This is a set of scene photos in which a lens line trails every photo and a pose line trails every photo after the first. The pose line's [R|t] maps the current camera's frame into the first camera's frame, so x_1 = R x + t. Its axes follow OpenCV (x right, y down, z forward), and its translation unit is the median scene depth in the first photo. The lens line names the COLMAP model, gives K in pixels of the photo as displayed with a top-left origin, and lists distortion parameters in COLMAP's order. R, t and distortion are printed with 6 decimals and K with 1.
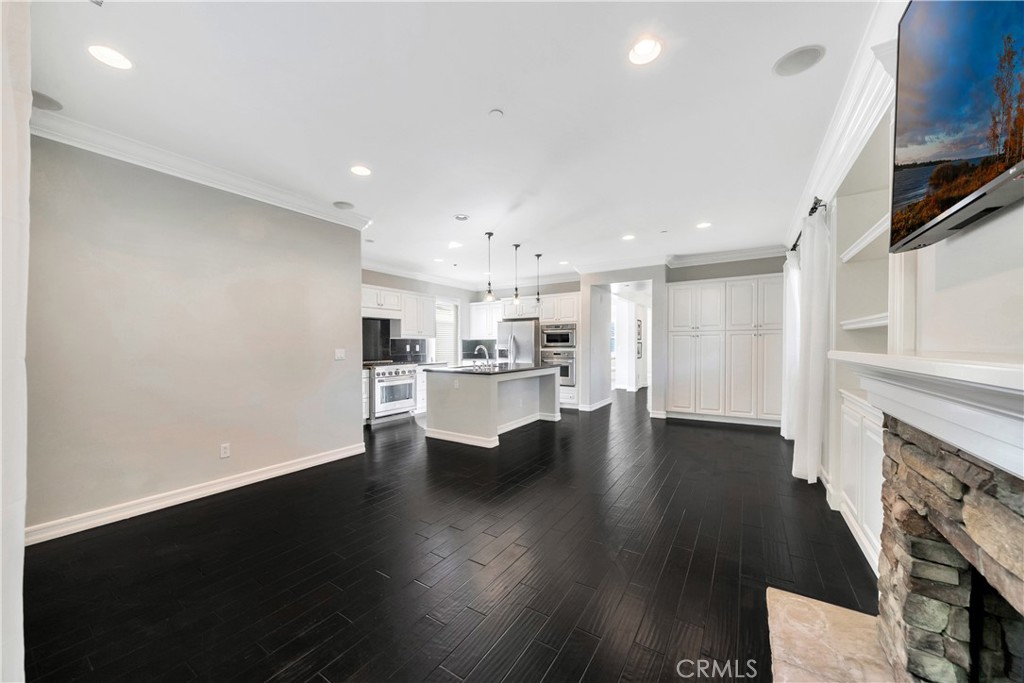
lens RADIAL K [[353.8, 0, 512.0], [0, 353.8, 341.5], [0, 0, 1]] dist [-0.000148, -0.000005]
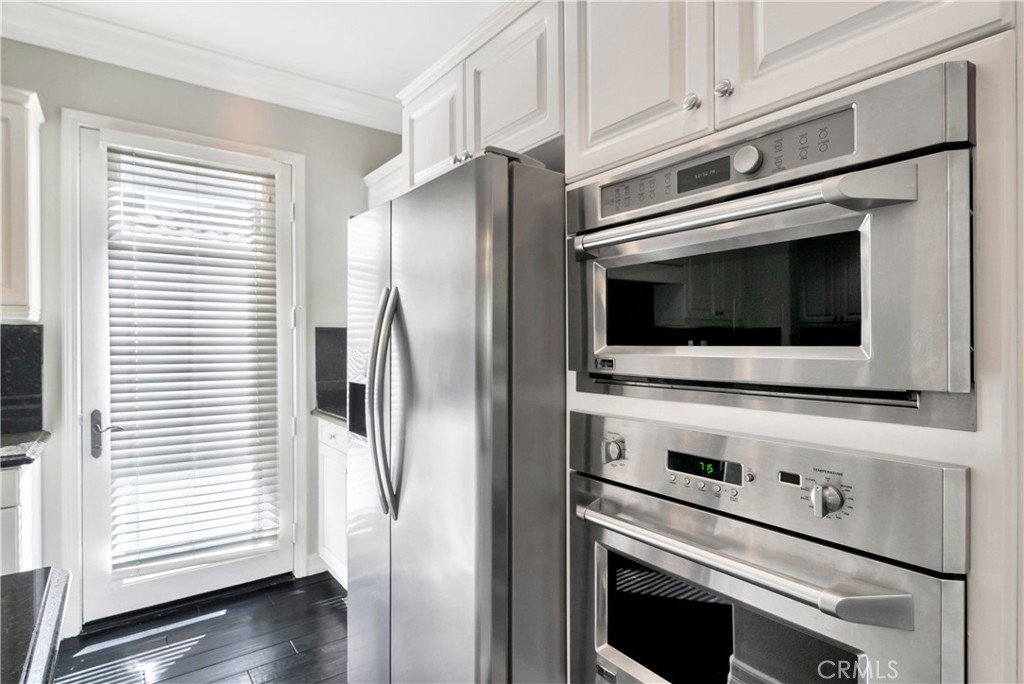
lens RADIAL K [[538.6, 0, 512.0], [0, 538.6, 342.0], [0, 0, 1]] dist [-0.000015, 0.000020]
pose [[0.937323, 0.003398, -0.348444, 0.153548], [-0.001578, 0.999984, 0.005509, 0.001453], [0.348457, -0.004614, 0.937313, 1.005844]]
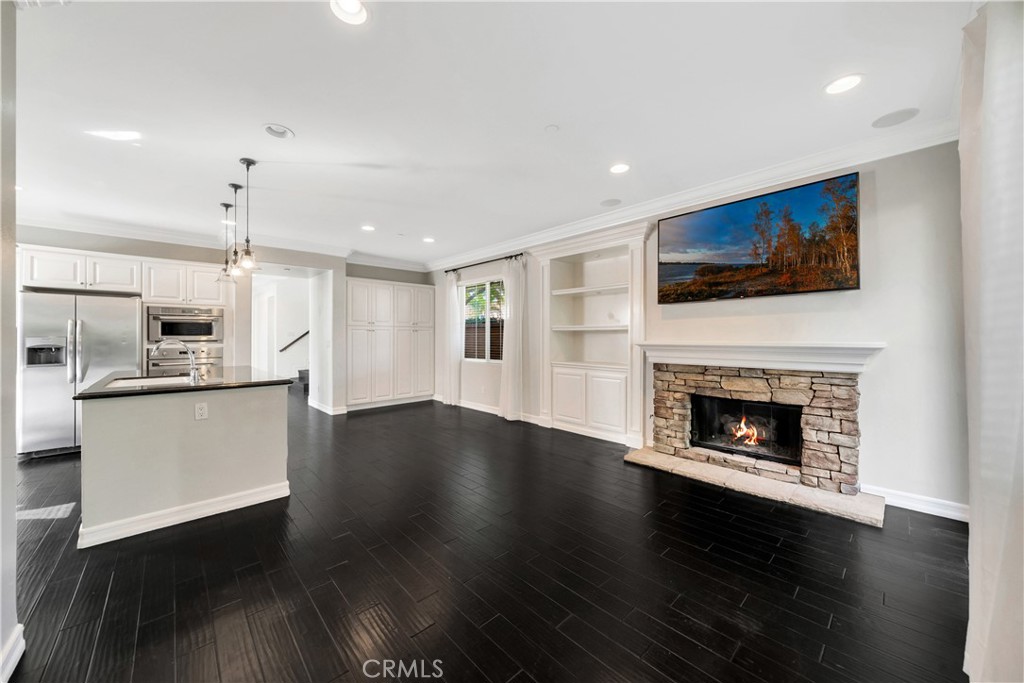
lens RADIAL K [[372.1, 0, 512.0], [0, 372.1, 341.5], [0, 0, 1]] dist [-0.001454, -0.000137]
pose [[0.236441, -0.005230, 0.971632, -0.466724], [-0.004269, 0.999970, 0.006421, 0.008315], [-0.971637, -0.005666, 0.236411, 0.302951]]
